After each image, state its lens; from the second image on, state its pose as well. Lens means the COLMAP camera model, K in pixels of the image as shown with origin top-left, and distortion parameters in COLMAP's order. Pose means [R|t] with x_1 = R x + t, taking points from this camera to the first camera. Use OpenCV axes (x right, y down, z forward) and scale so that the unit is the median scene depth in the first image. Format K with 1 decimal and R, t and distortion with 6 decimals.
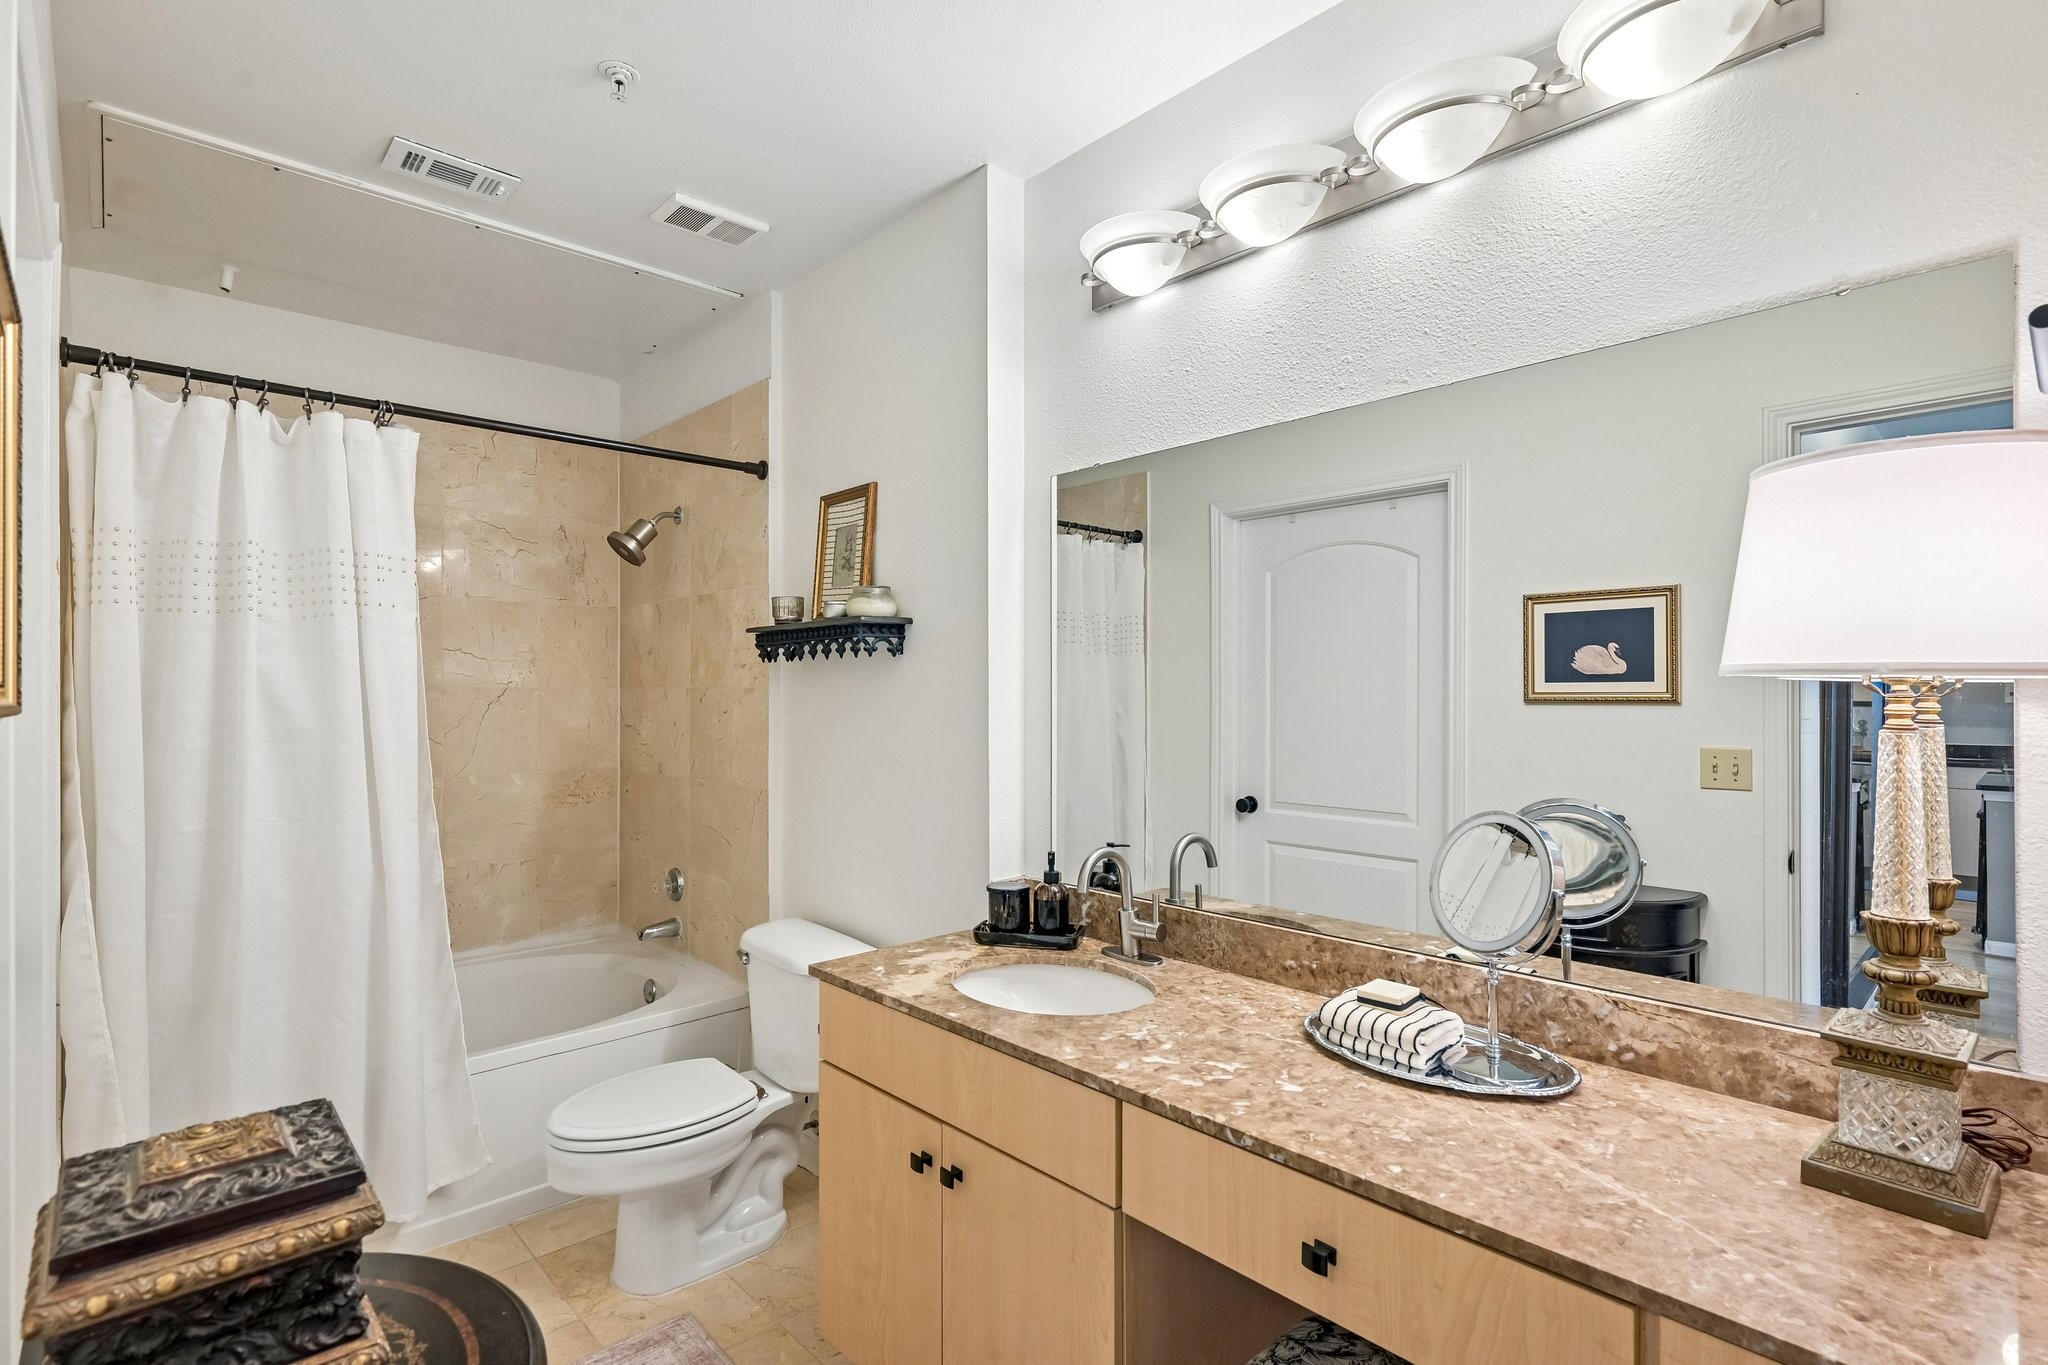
lens RADIAL K [[972.7, 0, 1029.8], [0, 972.7, 700.8], [0, 0, 1]] dist [0.003877, -0.000046]
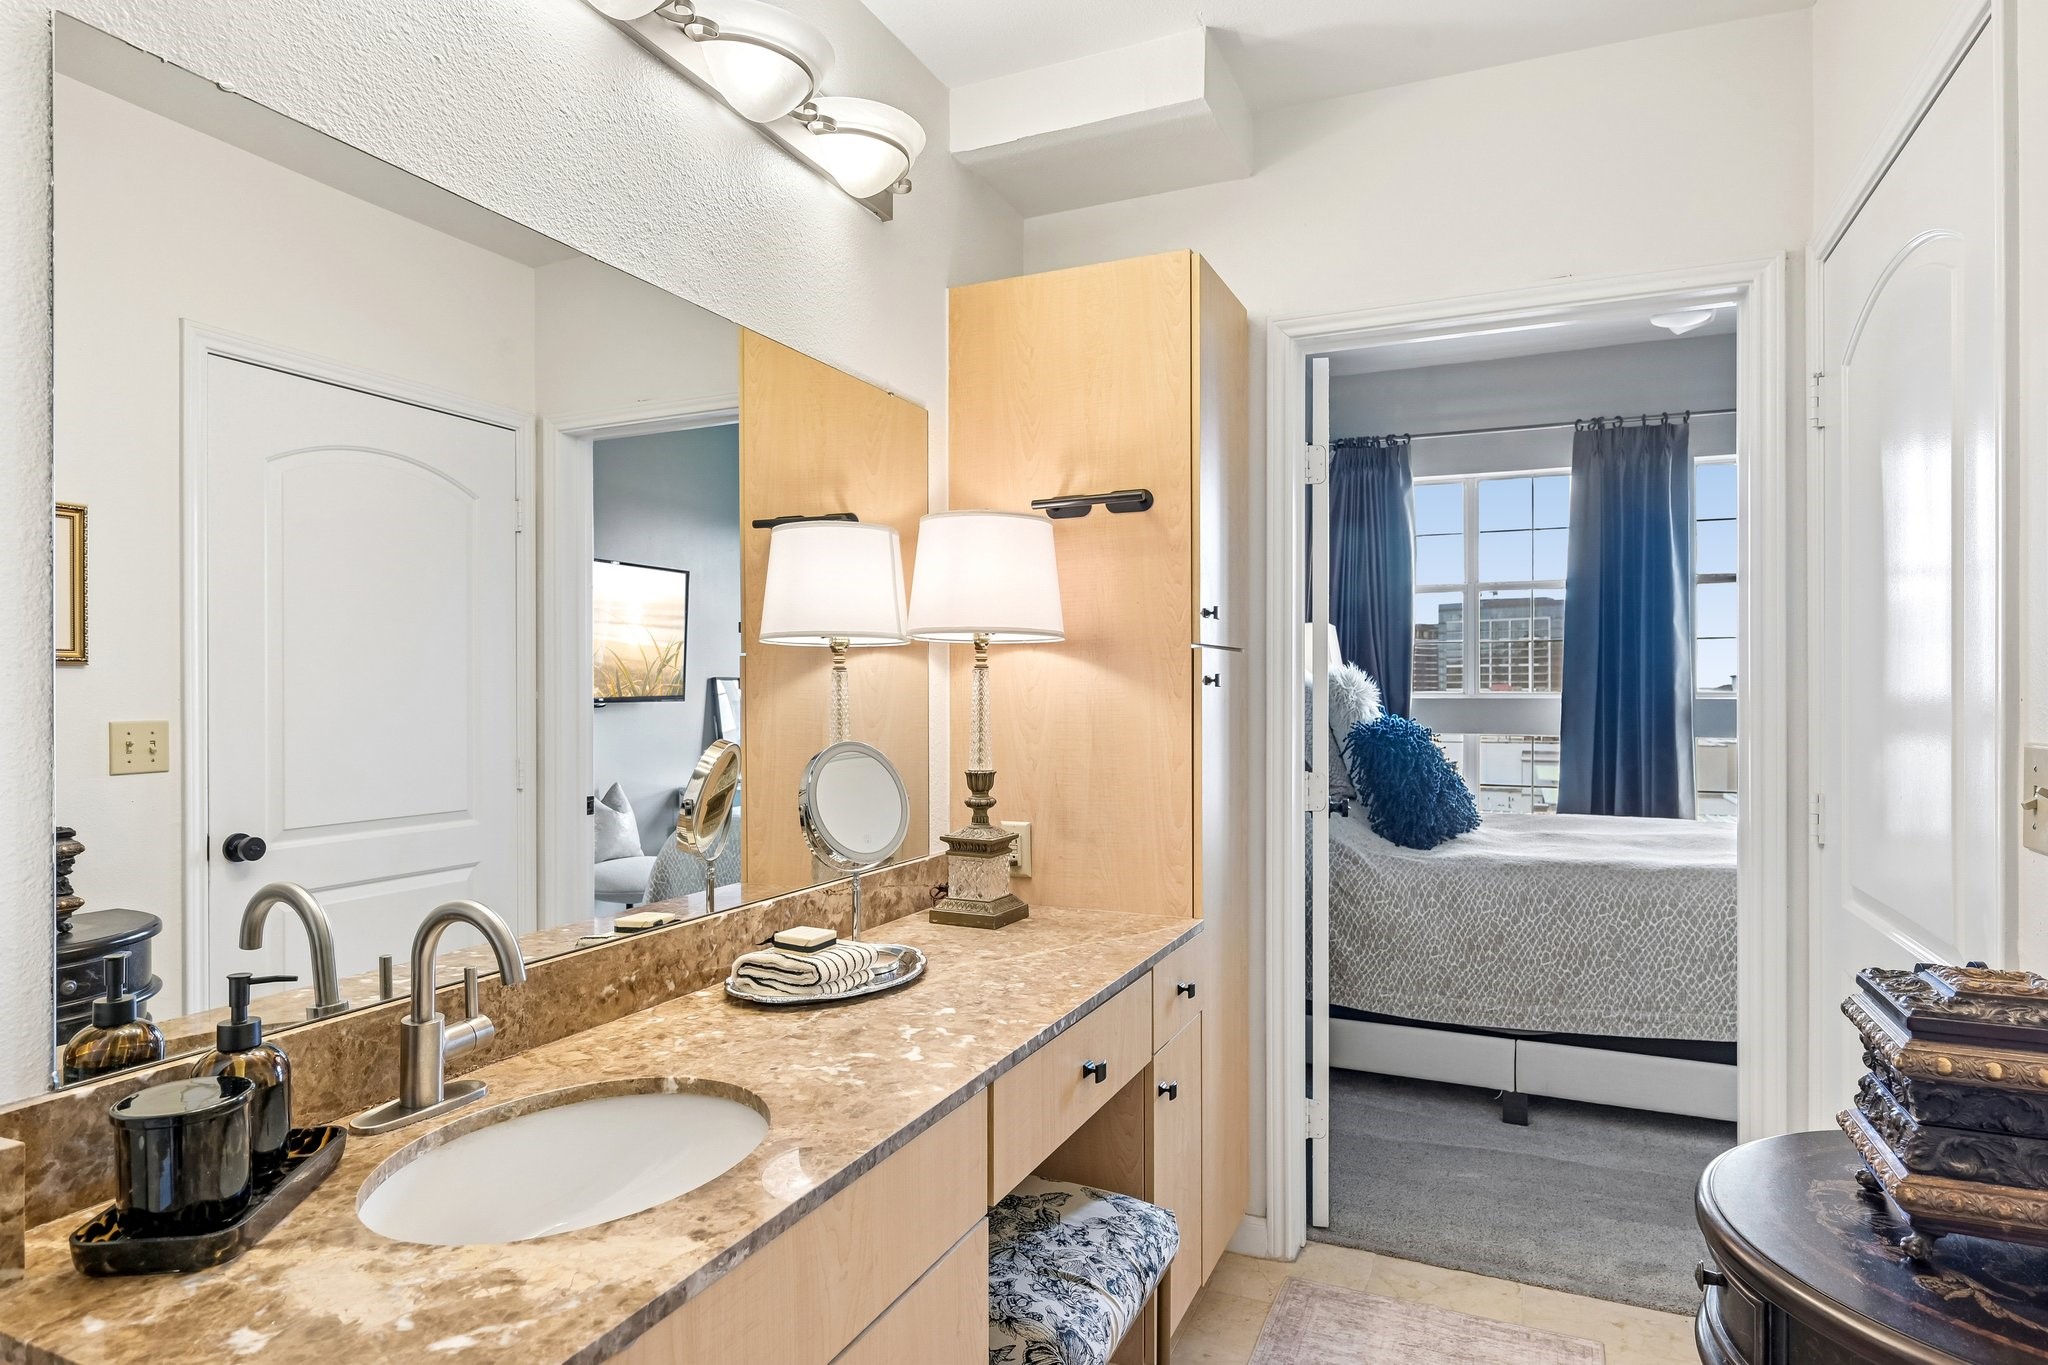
lens RADIAL K [[1160.4, 0, 1020.8], [0, 1160.4, 687.1], [0, 0, 1]] dist [-0.000993, 0.000051]
pose [[-0.388063, 0.006696, 0.921609, -0.766770], [0.007129, 0.999966, -0.004263, 0.050758], [-0.921605, 0.004916, -0.388097, 1.198350]]
